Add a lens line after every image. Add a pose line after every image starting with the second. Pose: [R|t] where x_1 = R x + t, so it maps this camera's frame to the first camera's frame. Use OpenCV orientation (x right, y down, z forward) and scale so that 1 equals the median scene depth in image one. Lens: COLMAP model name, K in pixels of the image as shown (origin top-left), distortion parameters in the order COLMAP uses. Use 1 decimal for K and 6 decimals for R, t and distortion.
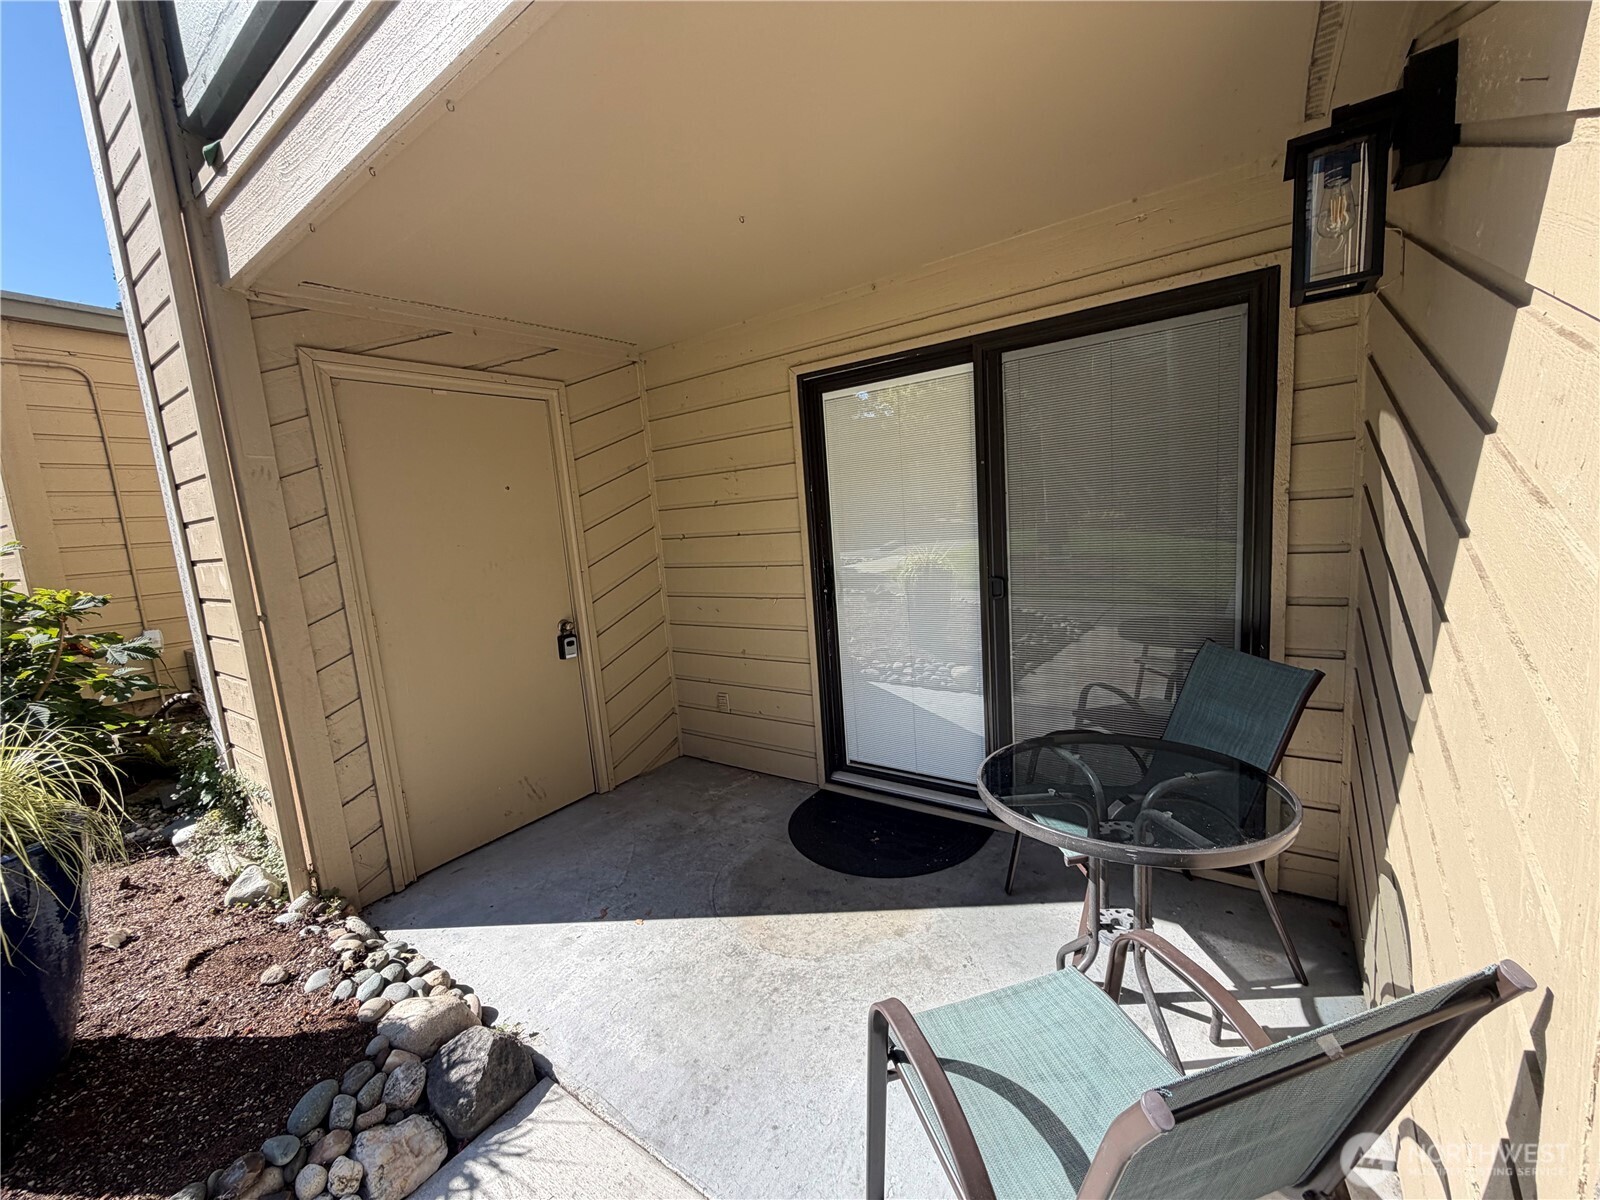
lens RADIAL K [[638.7, 0, 798.7], [0, 638.7, 598.5], [0, 0, 1]] dist [-0.000536, 0.000572]
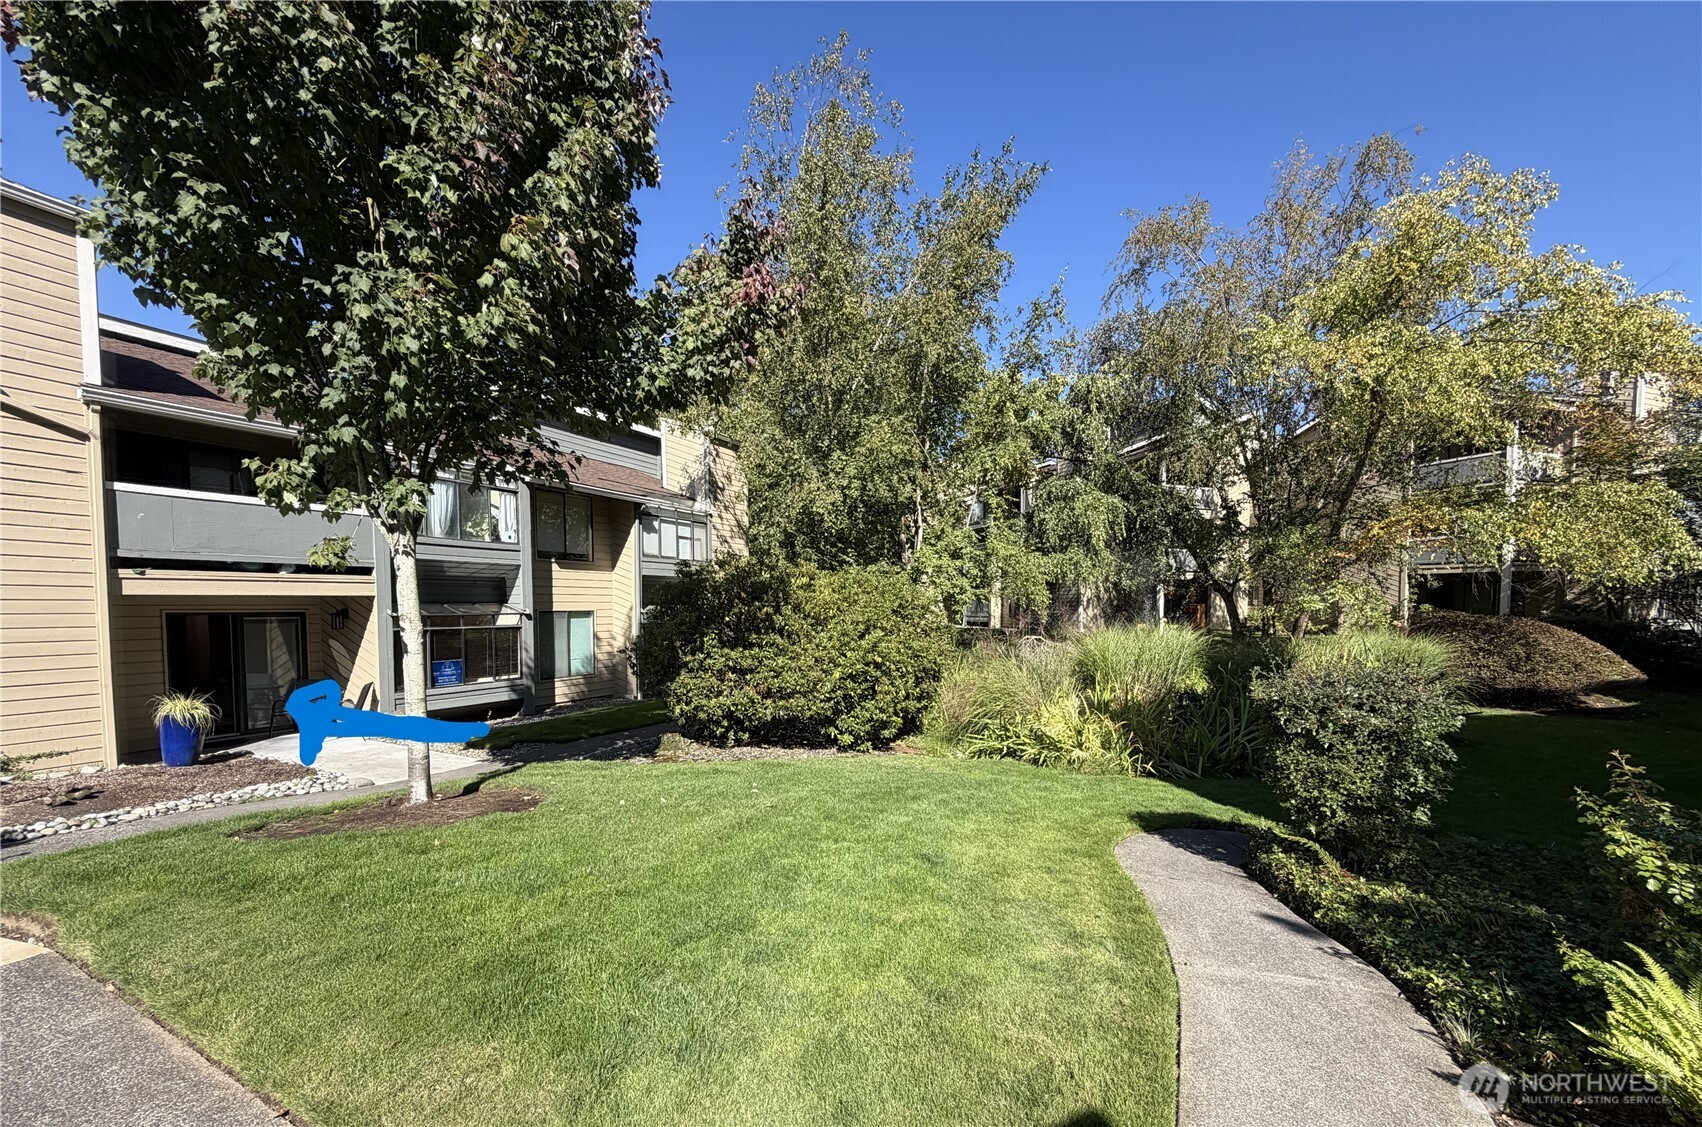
lens RADIAL K [[678.7, 0, 848.8], [0, 678.7, 636.3], [0, 0, 1]] dist [0.003380, -0.000789]
pose [[-0.131556, 0.031825, 0.990798, -4.345043], [0.142600, 0.989697, -0.012856, 0.340795], [-0.980999, 0.139596, -0.134739, -2.148736]]
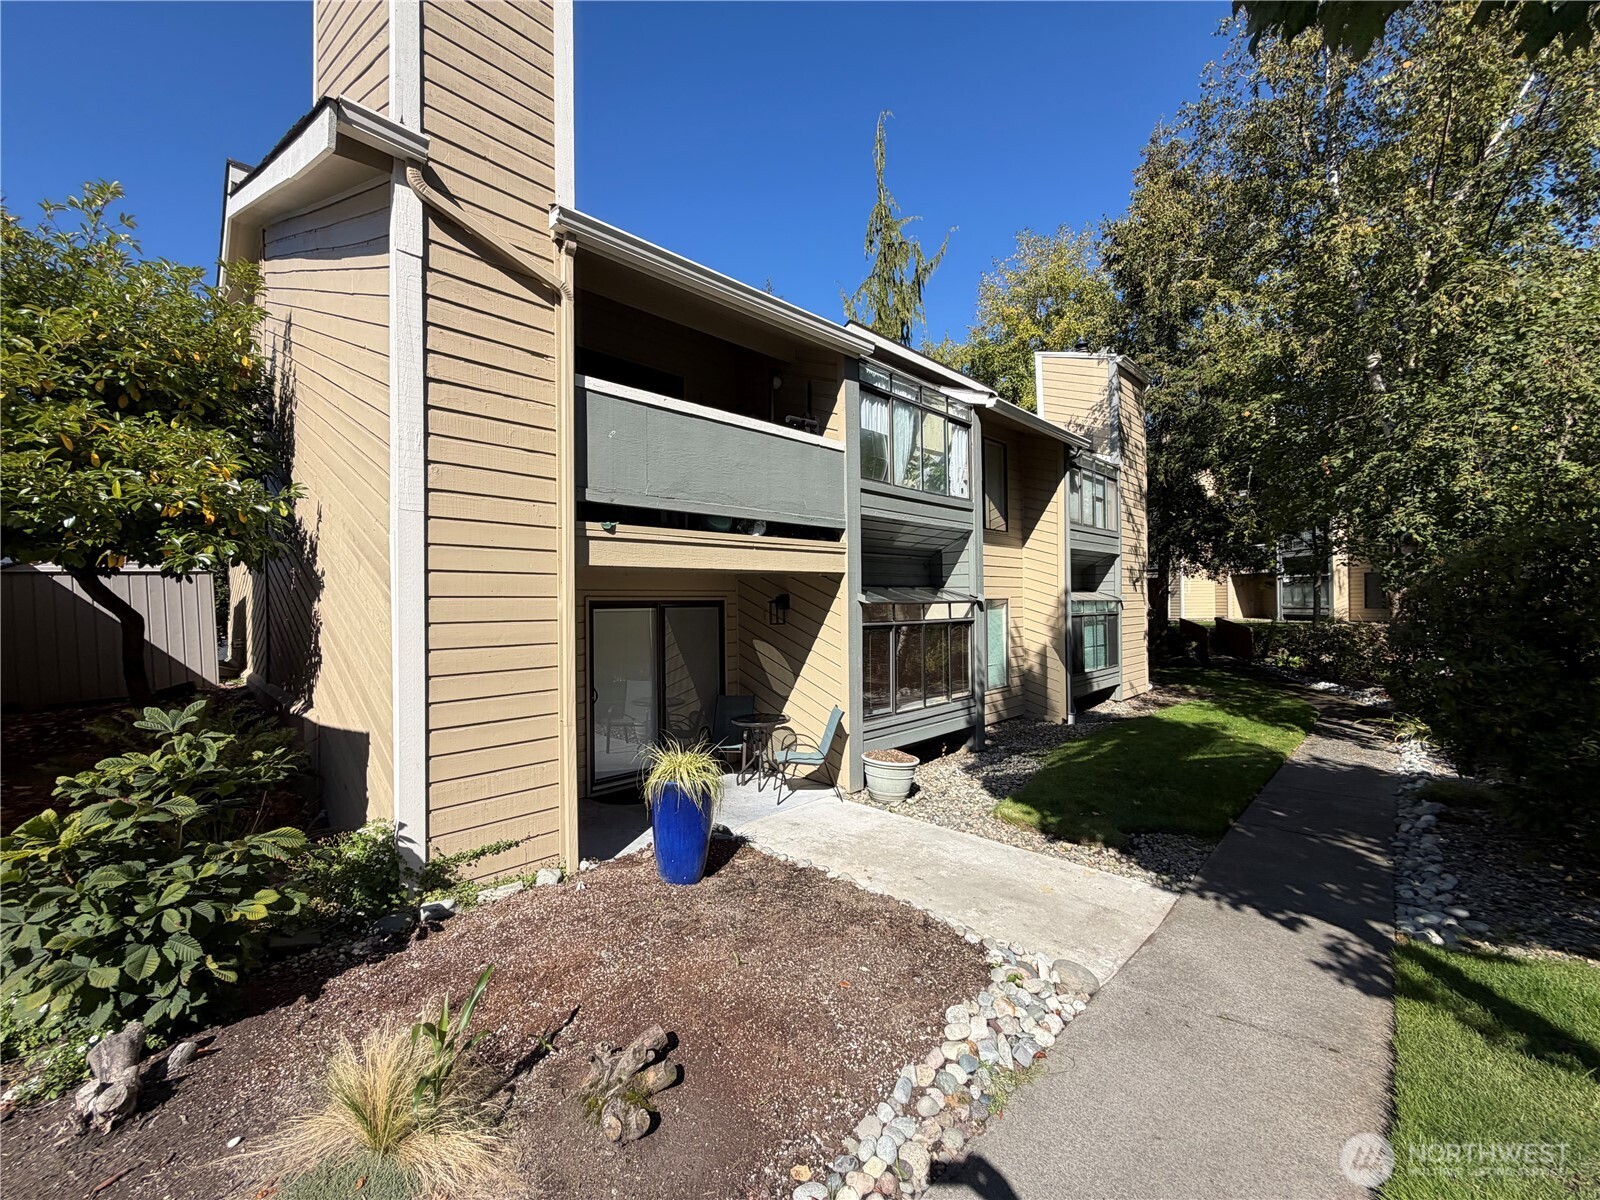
lens RADIAL K [[638.7, 0, 797.6], [0, 638.7, 599.4], [0, 0, 1]] dist [-0.000536, 0.000572]
pose [[0.158092, 0.079557, 0.984214, -2.349674], [0.128395, 0.986630, -0.100376, -0.041245], [-0.979041, 0.142237, 0.145764, -0.043323]]
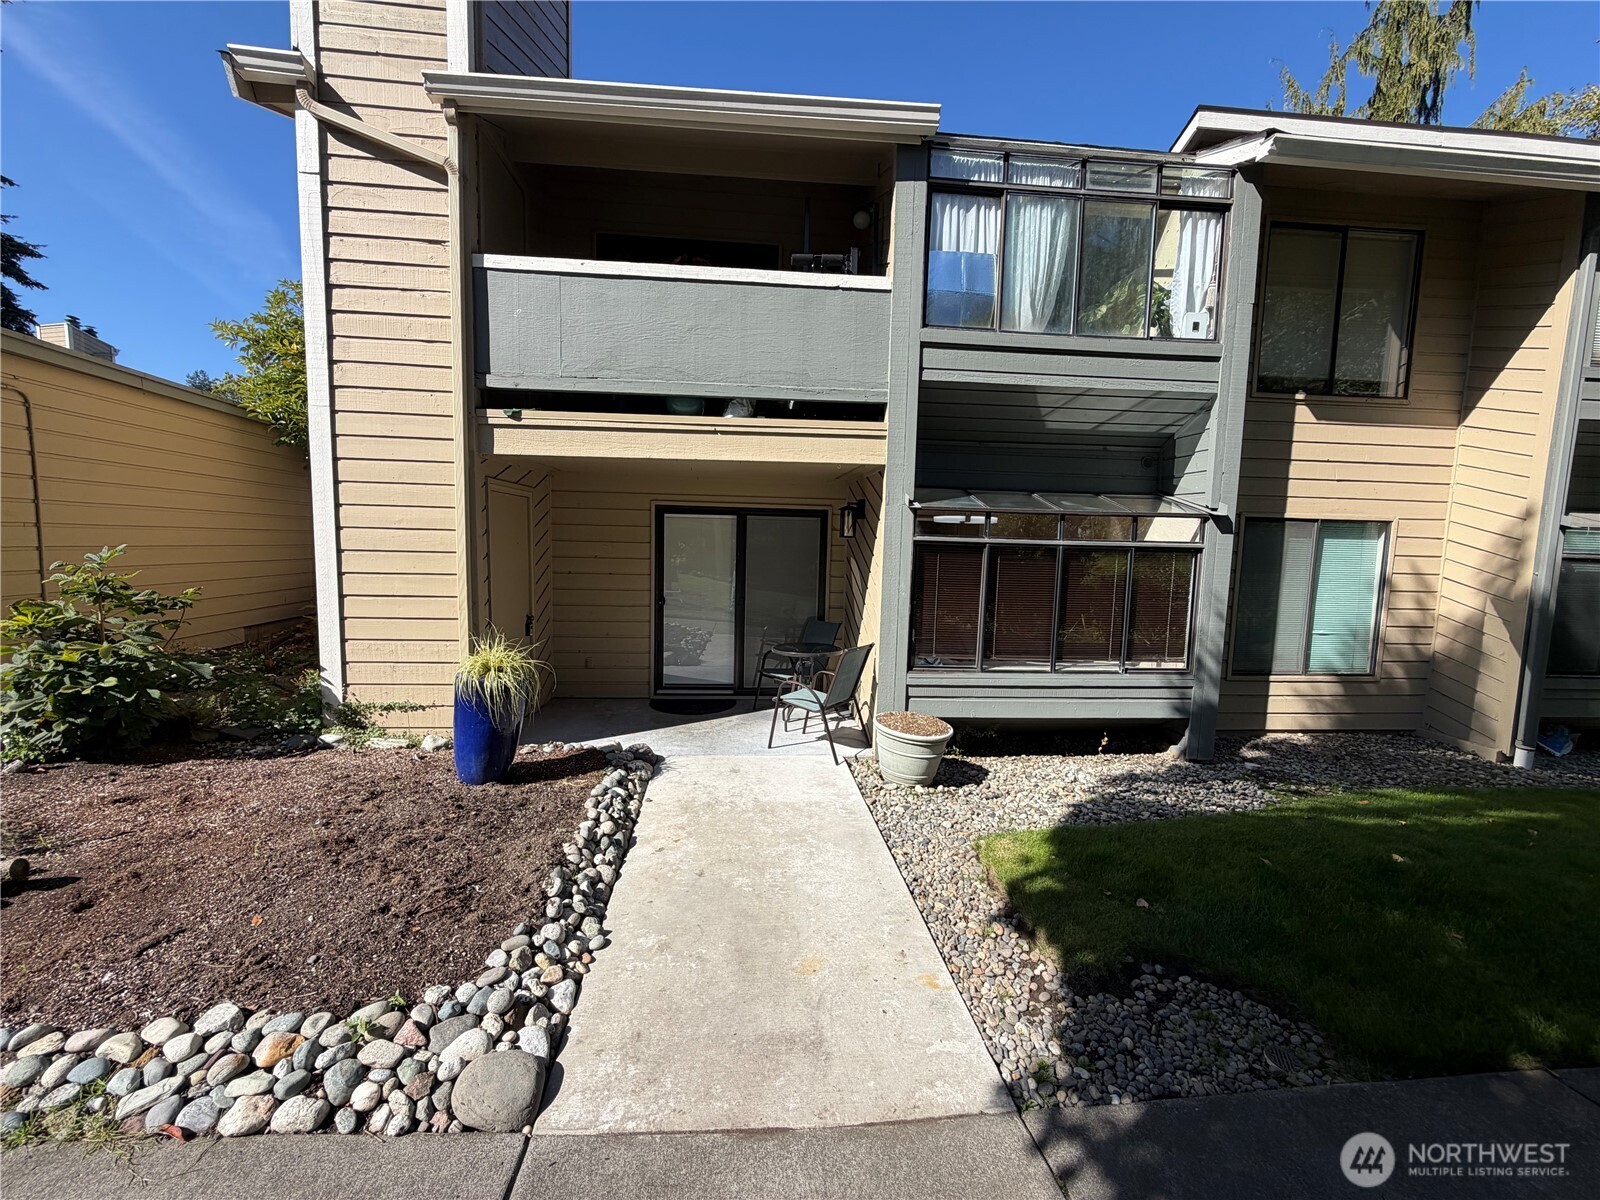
lens RADIAL K [[638.7, 0, 799.7], [0, 638.7, 599.8], [0, 0, 1]] dist [-0.000536, 0.000572]
pose [[0.756696, 0.033381, 0.652915, -1.191125], [0.003894, 0.998448, -0.055559, 0.116916], [-0.653756, 0.044584, 0.755391, -1.105122]]
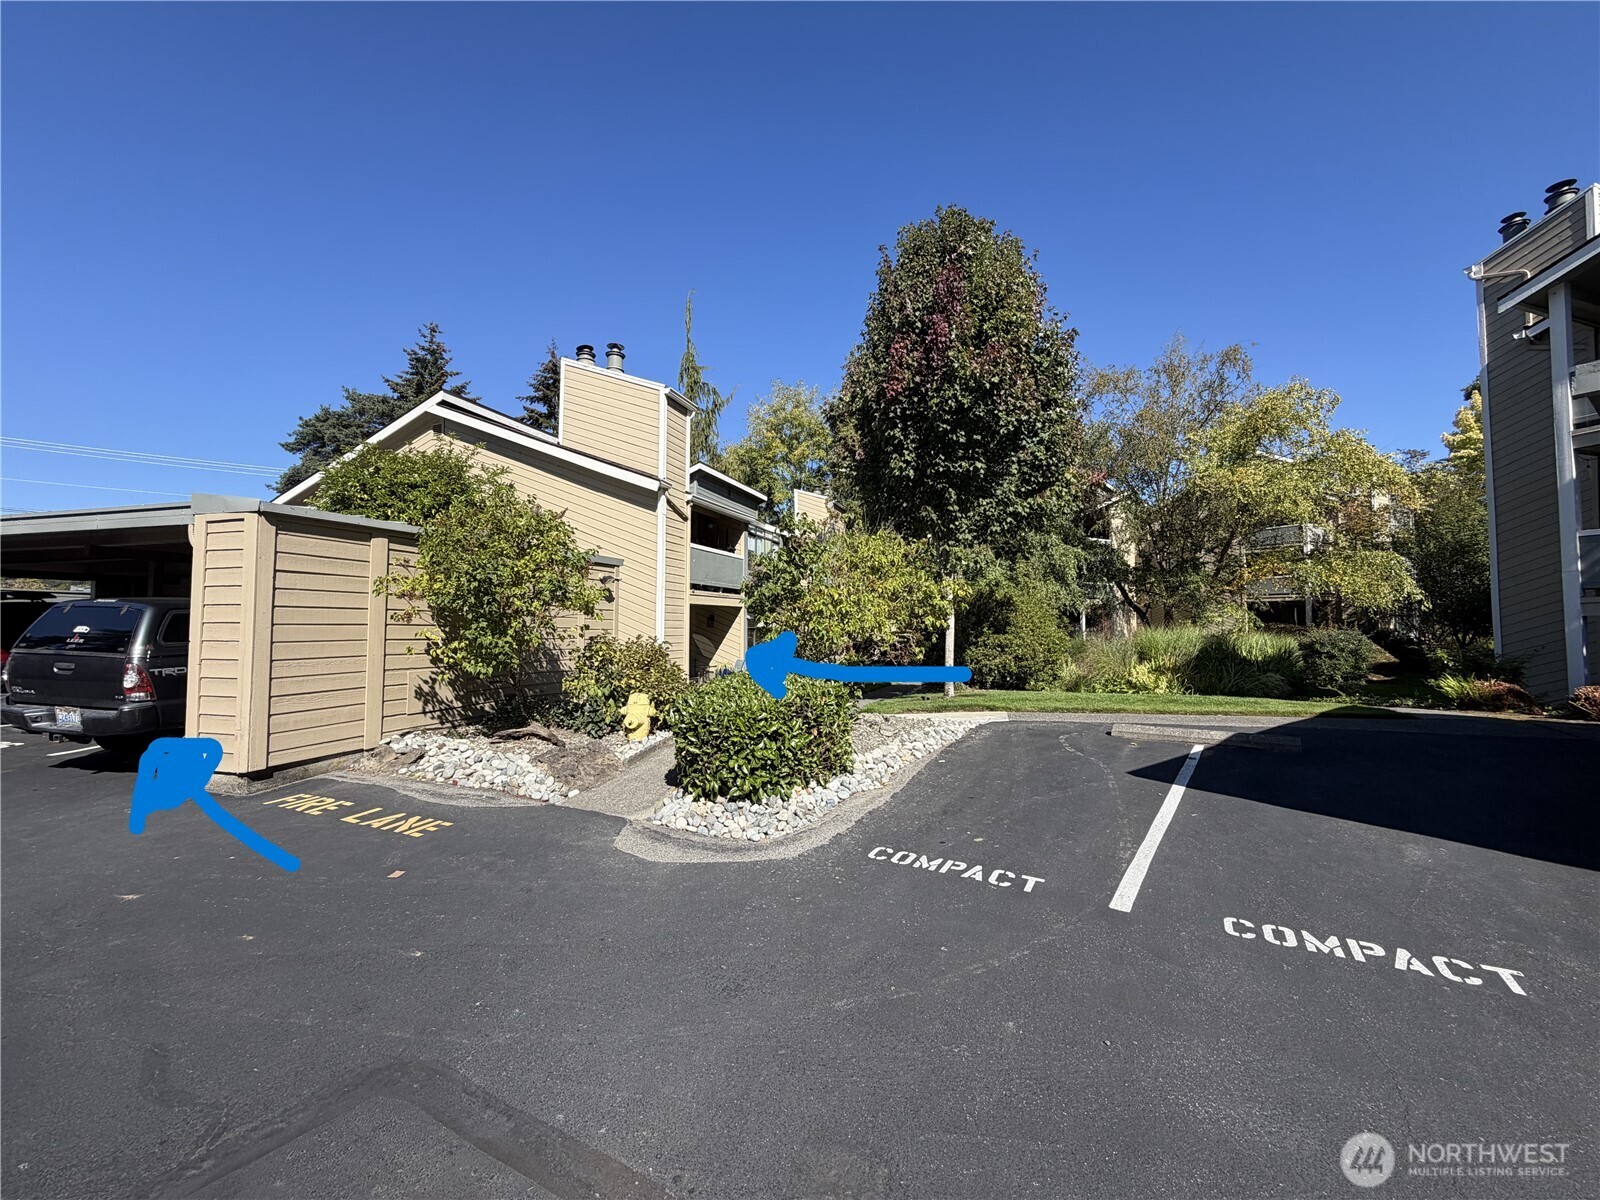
lens RADIAL K [[638.7, 0, 800.2], [0, 638.7, 599.0], [0, 0, 1]] dist [-0.000536, 0.000572]
pose [[-0.269204, 0.122153, 0.955305, -6.221804], [0.146963, 0.985517, -0.084602, 0.180509], [-0.951804, 0.117620, -0.283257, 1.415268]]
